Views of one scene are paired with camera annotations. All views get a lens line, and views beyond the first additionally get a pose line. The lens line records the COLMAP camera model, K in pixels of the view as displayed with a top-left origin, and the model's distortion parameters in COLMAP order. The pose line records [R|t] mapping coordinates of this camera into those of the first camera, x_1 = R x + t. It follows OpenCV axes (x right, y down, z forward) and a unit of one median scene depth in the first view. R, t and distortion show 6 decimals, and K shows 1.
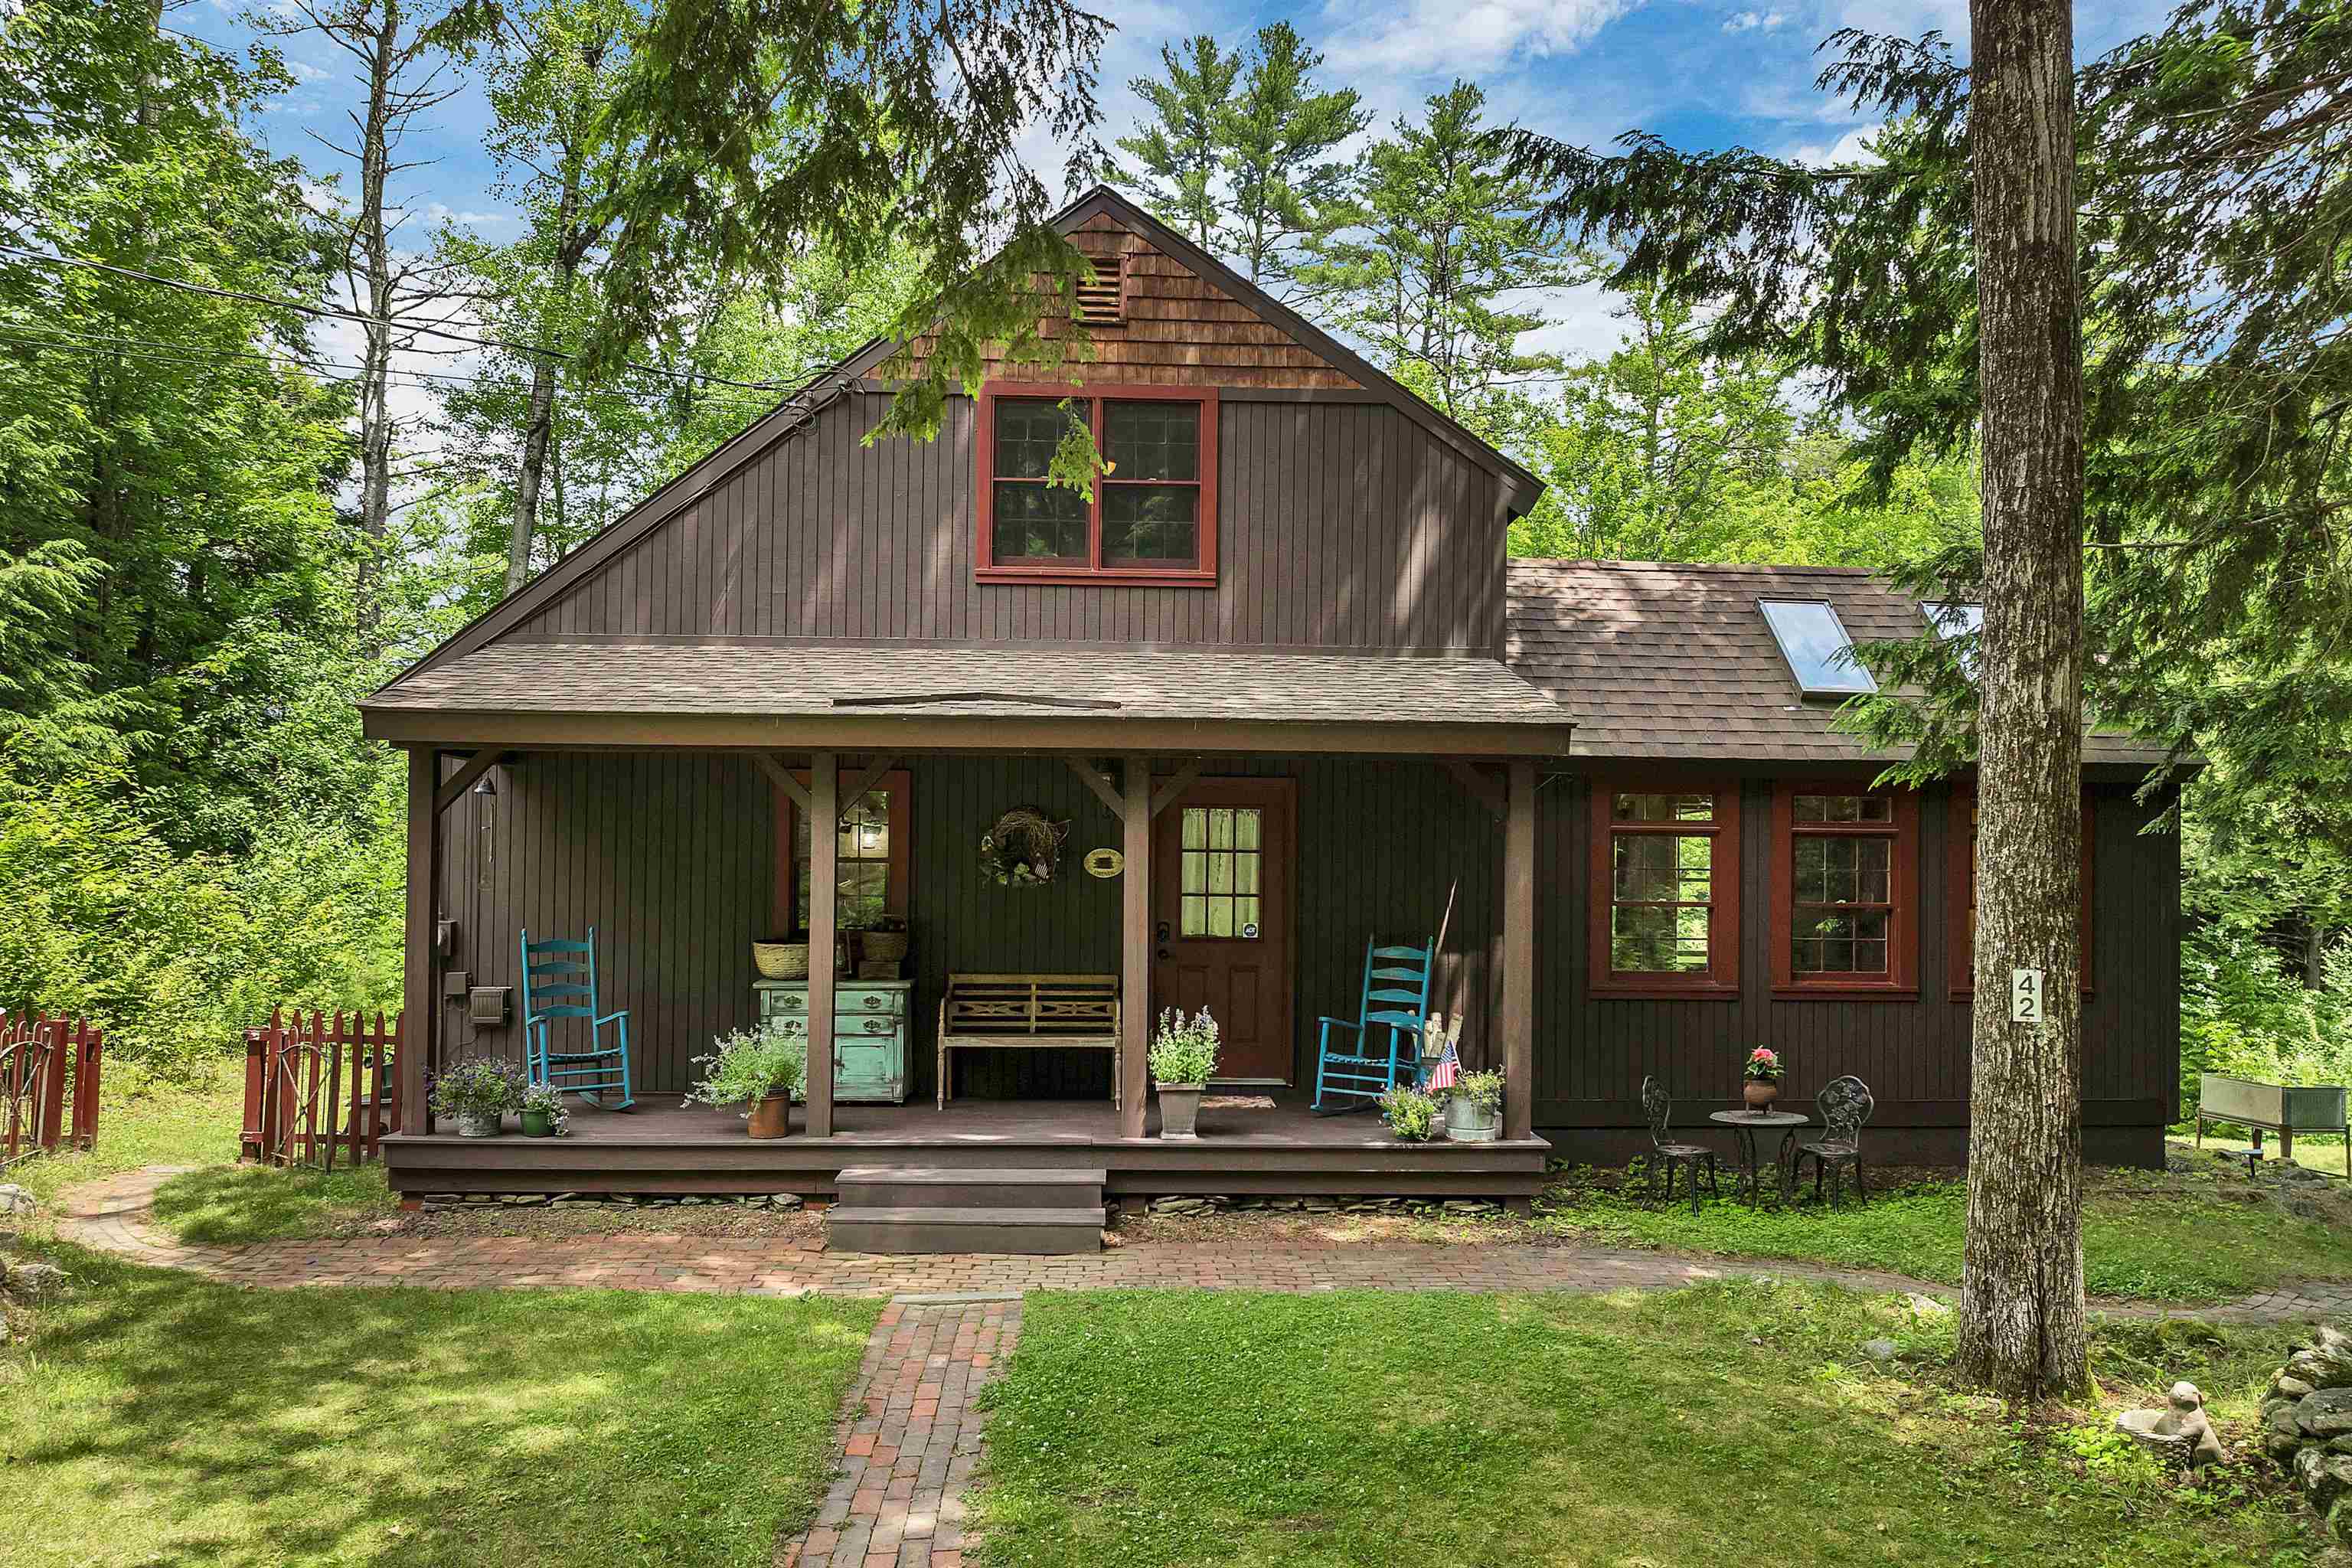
lens RADIAL K [[1704.7, 0, 1182.7], [0, 1704.7, 827.8], [0, 0, 1]] dist [-0.065476, 0.041388]
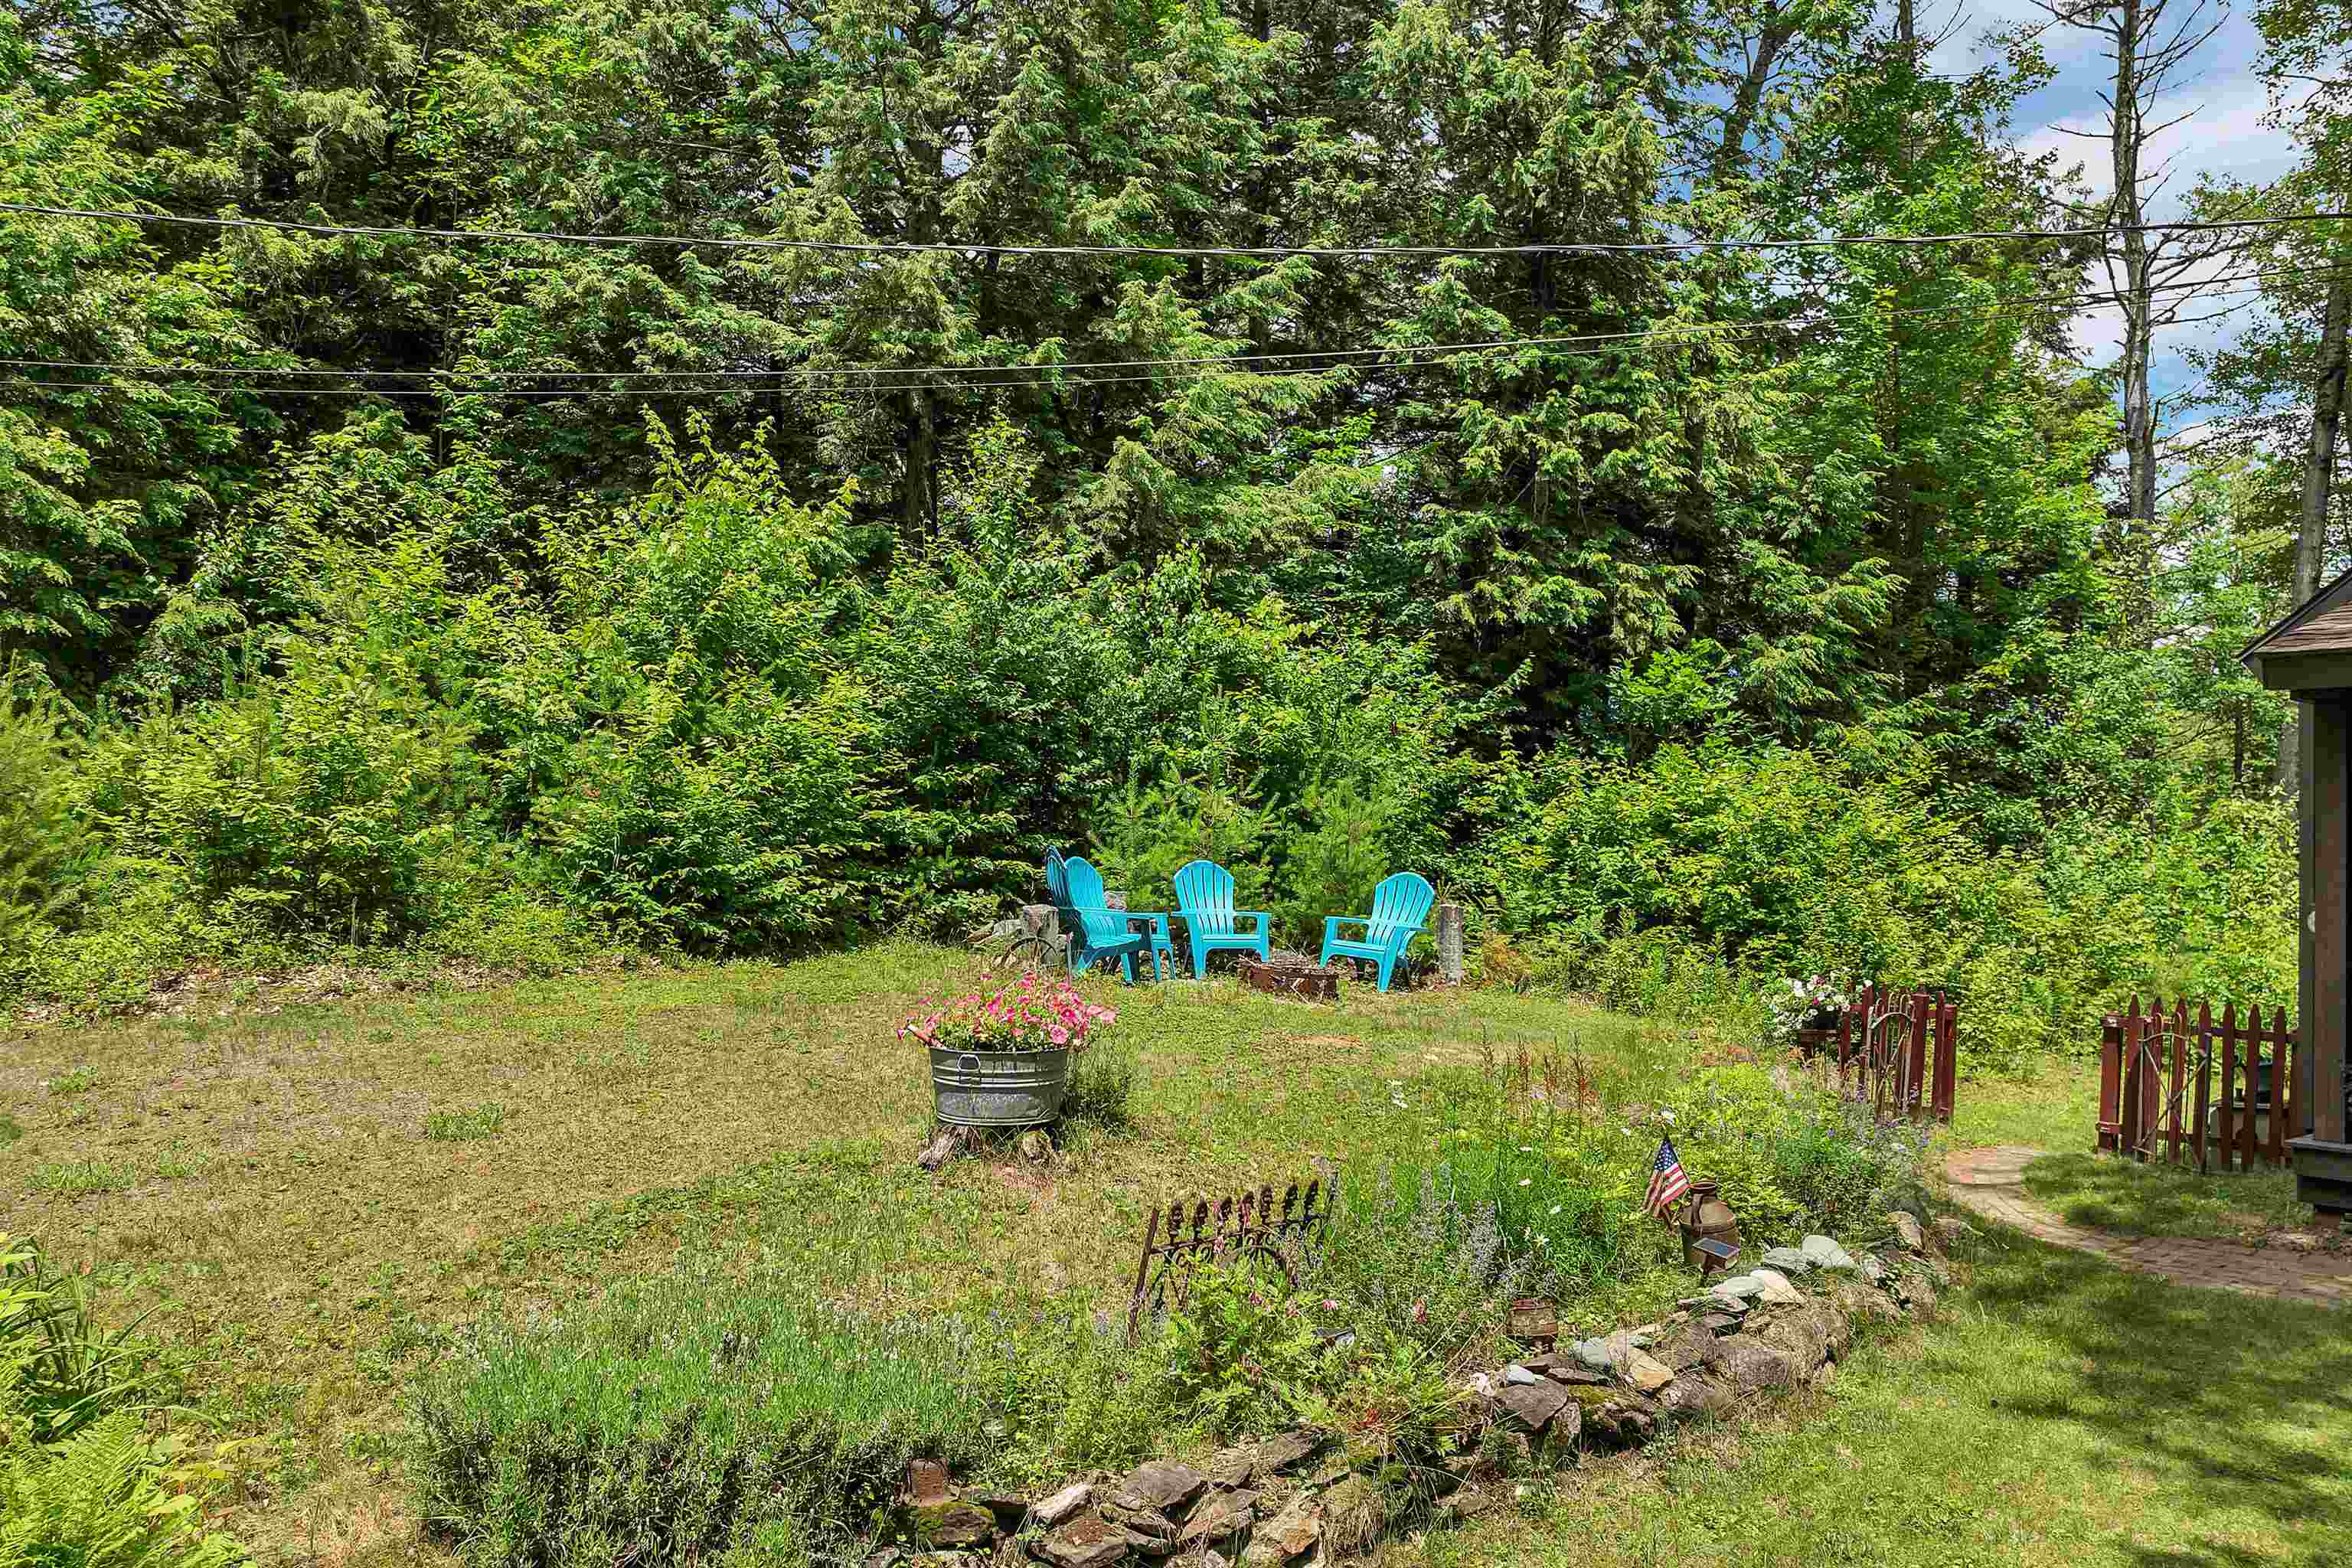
lens RADIAL K [[1704.7, 0, 1182.7], [0, 1704.7, 827.8], [0, 0, 1]] dist [-0.065476, 0.041388]
pose [[0.582366, -0.021851, -0.812633, -0.077739], [0.012306, 0.999761, -0.018064, 0.022568], [0.812834, 0.000519, 0.582495, 0.011342]]
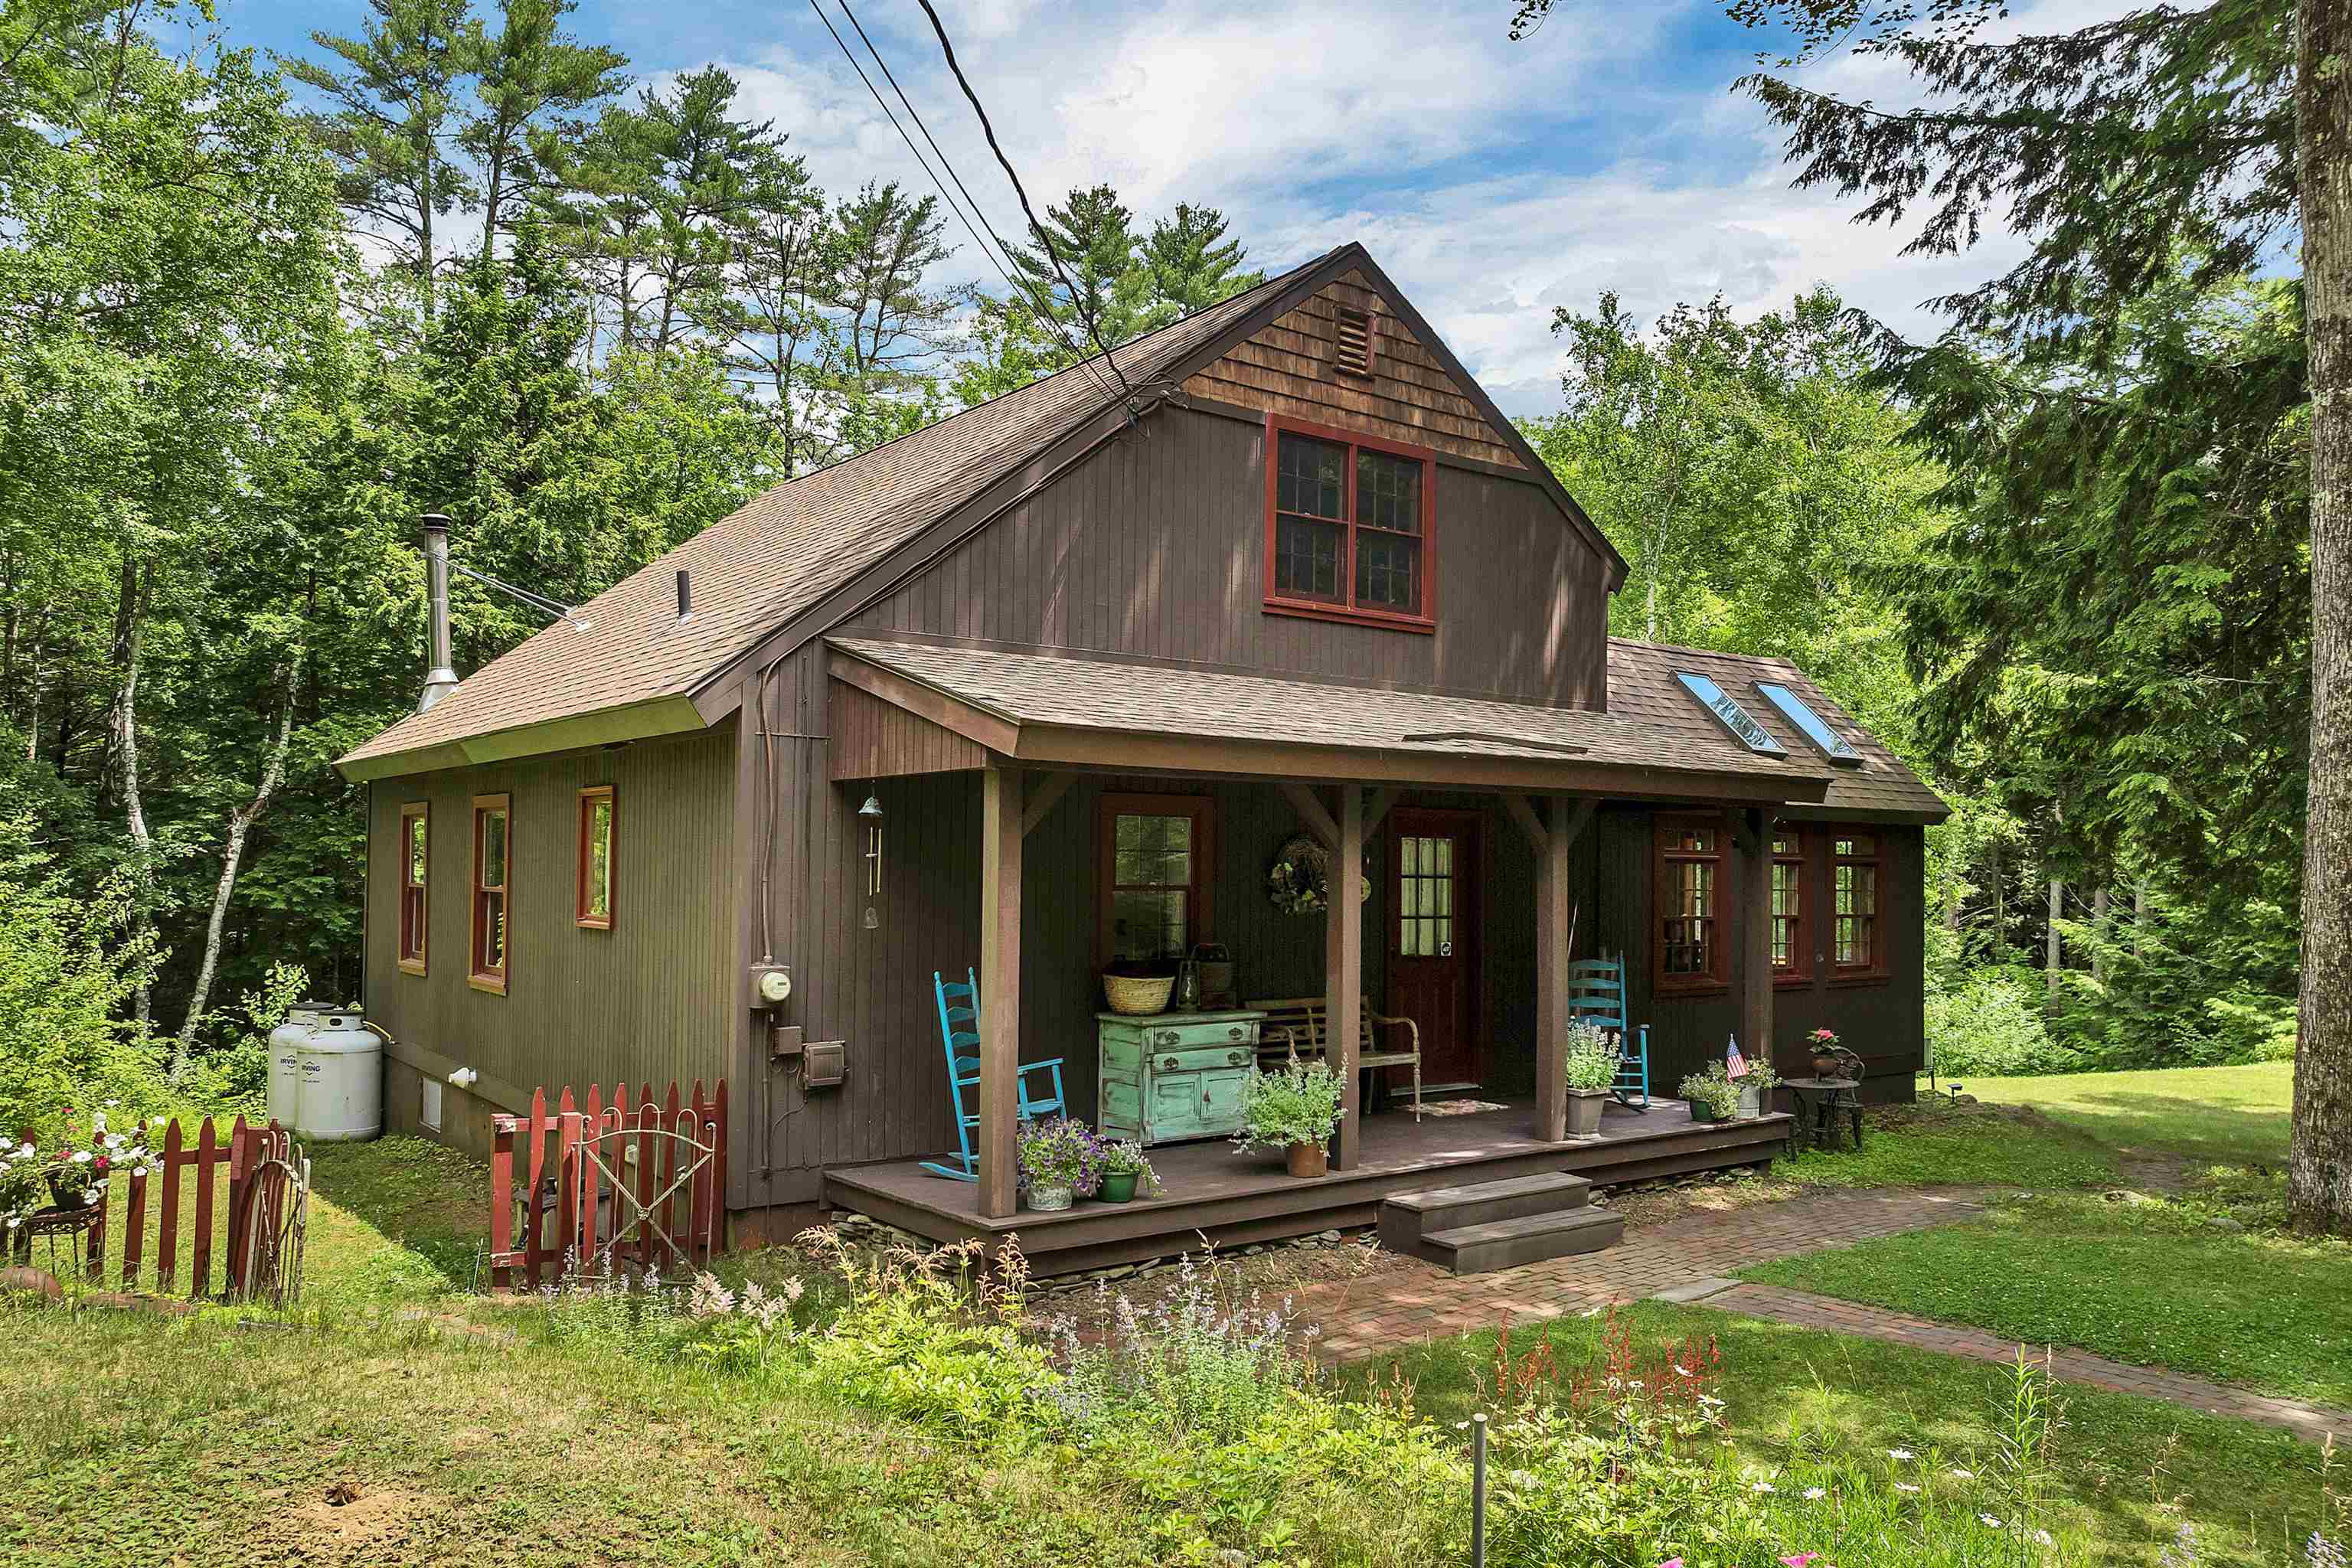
lens RADIAL K [[1704.7, 0, 1182.7], [0, 1704.7, 827.8], [0, 0, 1]] dist [-0.065476, 0.041388]
pose [[0.823674, 0.013255, 0.566908, -0.706987], [-0.013422, 0.999902, -0.003878, -0.011160], [-0.566904, -0.004414, 0.823772, 0.190412]]
